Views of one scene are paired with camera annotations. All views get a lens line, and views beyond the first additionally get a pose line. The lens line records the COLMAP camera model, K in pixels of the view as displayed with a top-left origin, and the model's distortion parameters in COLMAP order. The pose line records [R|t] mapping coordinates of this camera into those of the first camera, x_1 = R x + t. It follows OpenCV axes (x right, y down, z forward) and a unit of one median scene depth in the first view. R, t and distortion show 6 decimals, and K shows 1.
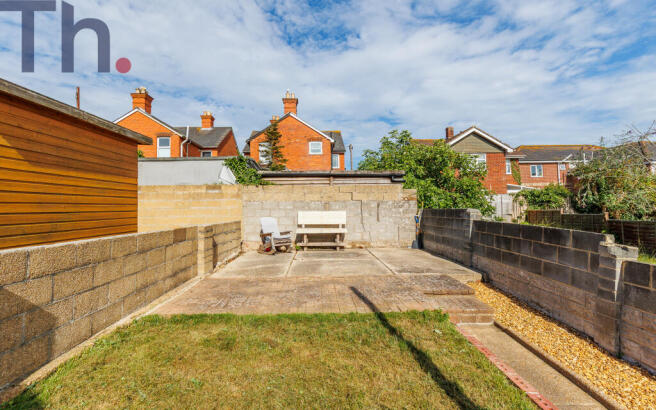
lens RADIAL K [[309.9, 0, 327.3], [0, 309.9, 195.8], [0, 0, 1]] dist [0.010679, -0.000187]
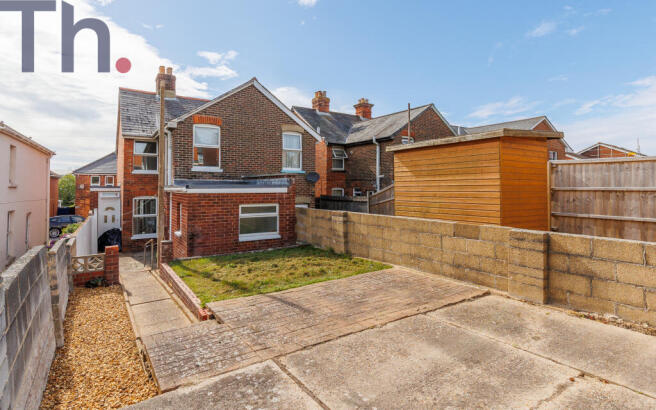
lens RADIAL K [[353.8, 0, 328.4], [0, 353.8, 188.1], [0, 0, 1]] dist [0.006149, 0.000613]
pose [[-0.848058, 0.016589, -0.529644, 0.275644], [0.035987, 0.999005, -0.026332, 0.002818], [0.528681, -0.041391, -0.847811, 0.977450]]
